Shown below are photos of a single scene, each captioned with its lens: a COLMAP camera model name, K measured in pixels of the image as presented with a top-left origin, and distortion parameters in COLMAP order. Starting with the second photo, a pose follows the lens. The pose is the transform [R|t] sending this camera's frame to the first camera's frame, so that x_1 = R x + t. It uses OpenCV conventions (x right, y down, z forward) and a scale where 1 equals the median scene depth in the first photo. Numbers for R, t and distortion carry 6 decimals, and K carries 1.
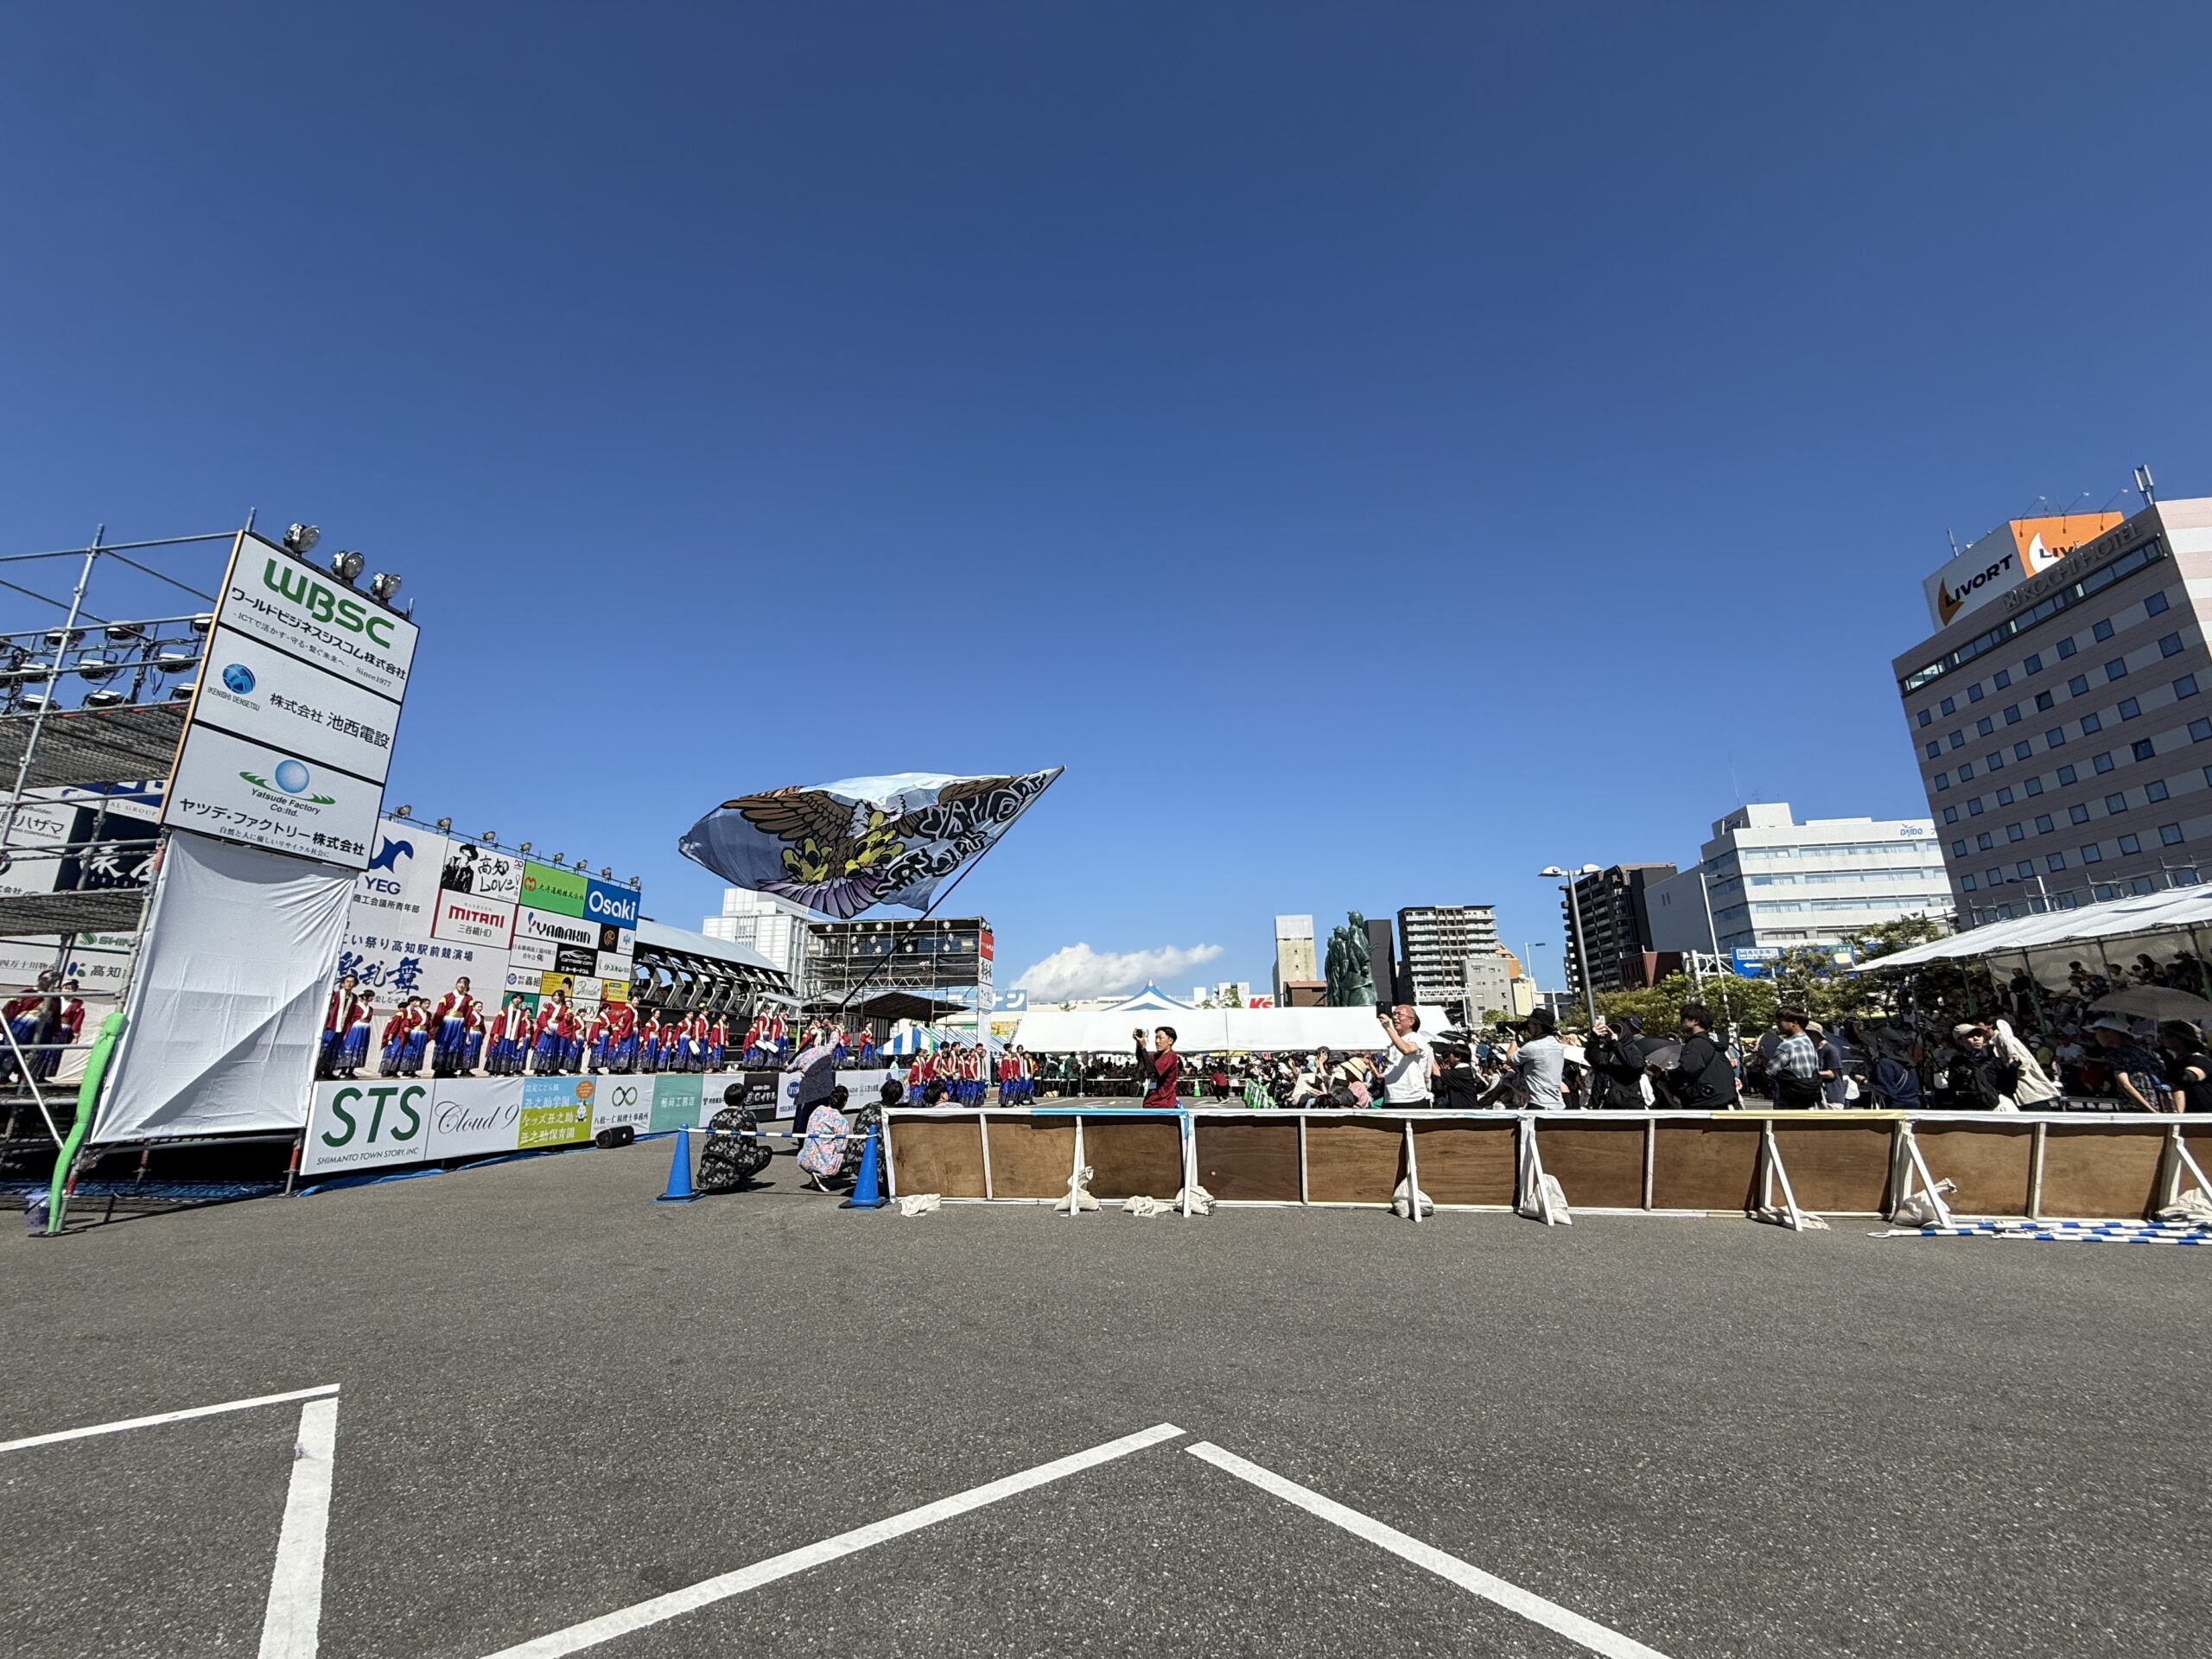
lens RADIAL K [[874.5, 0, 1094.8], [0, 874.5, 832.0], [0, 0, 1]] dist [0.001170, -0.000334]
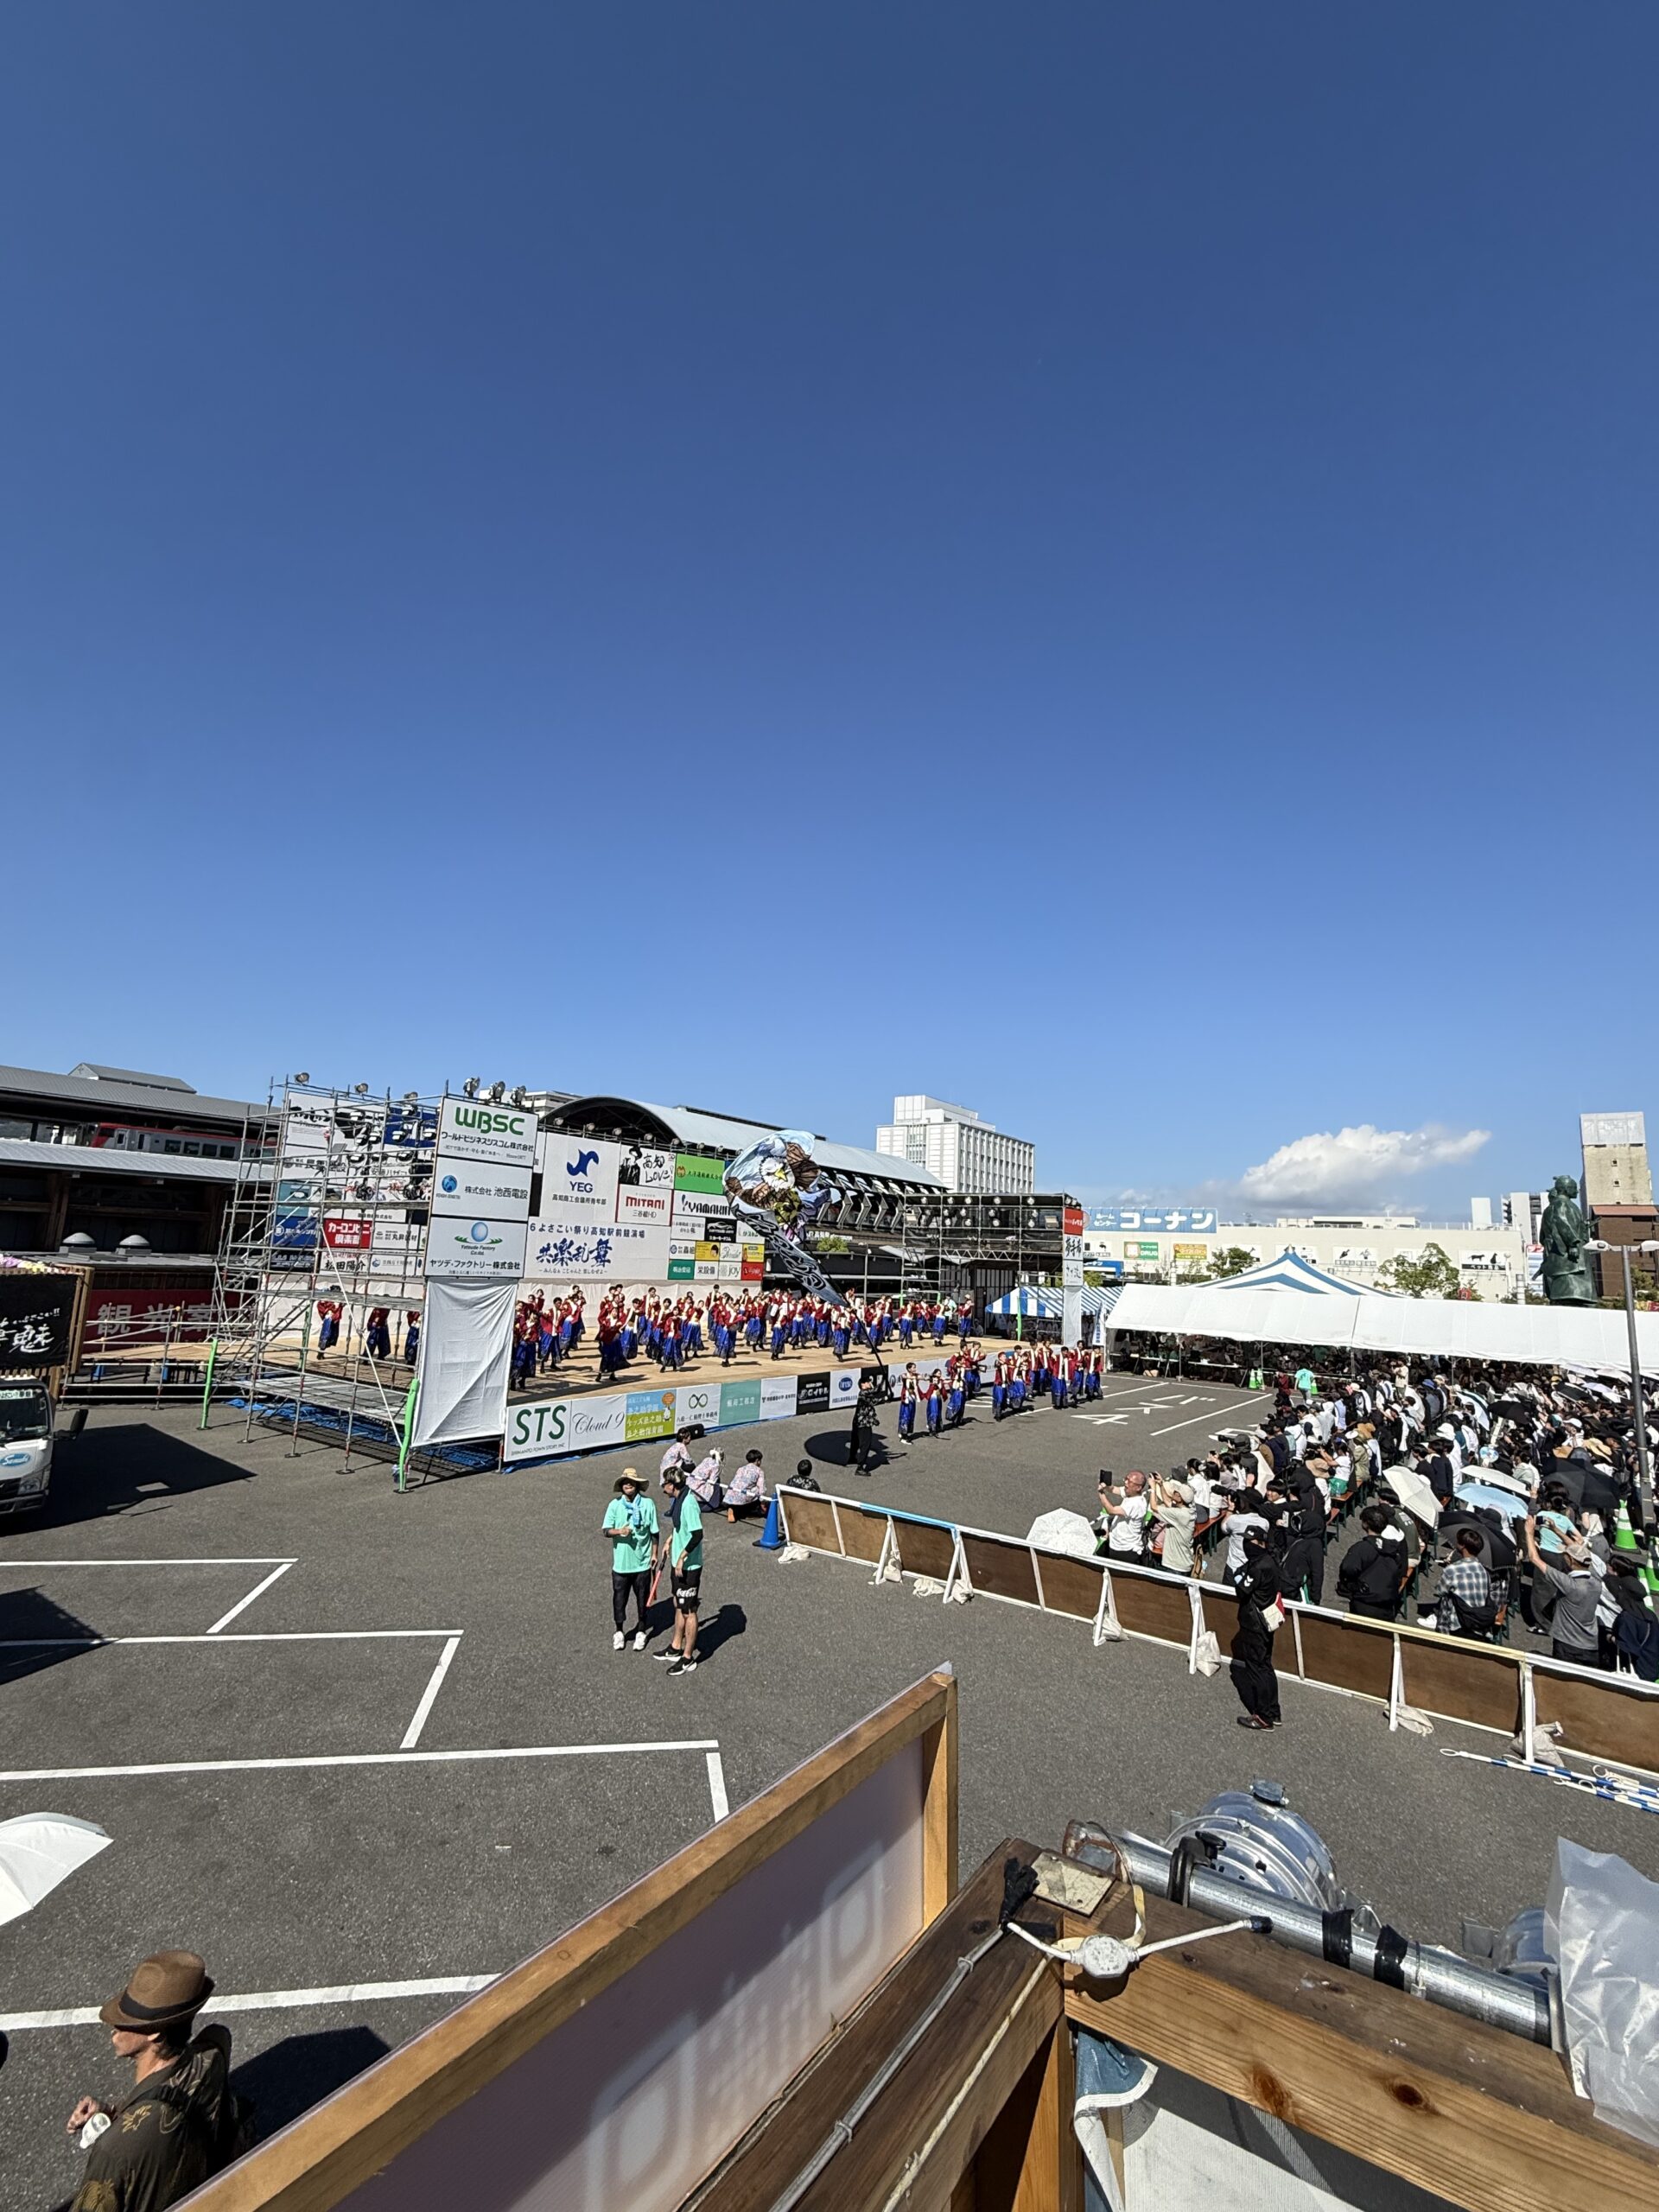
lens RADIAL K [[971.0, 0, 829.5], [0, 971.0, 1106.0], [0, 0, 1]] dist [0.000310, -0.000062]
pose [[0.886948, -0.023943, -0.461248, 0.200298], [0.067007, 0.994760, 0.077213, -0.145647], [0.456983, -0.099390, 0.883905, -0.118011]]
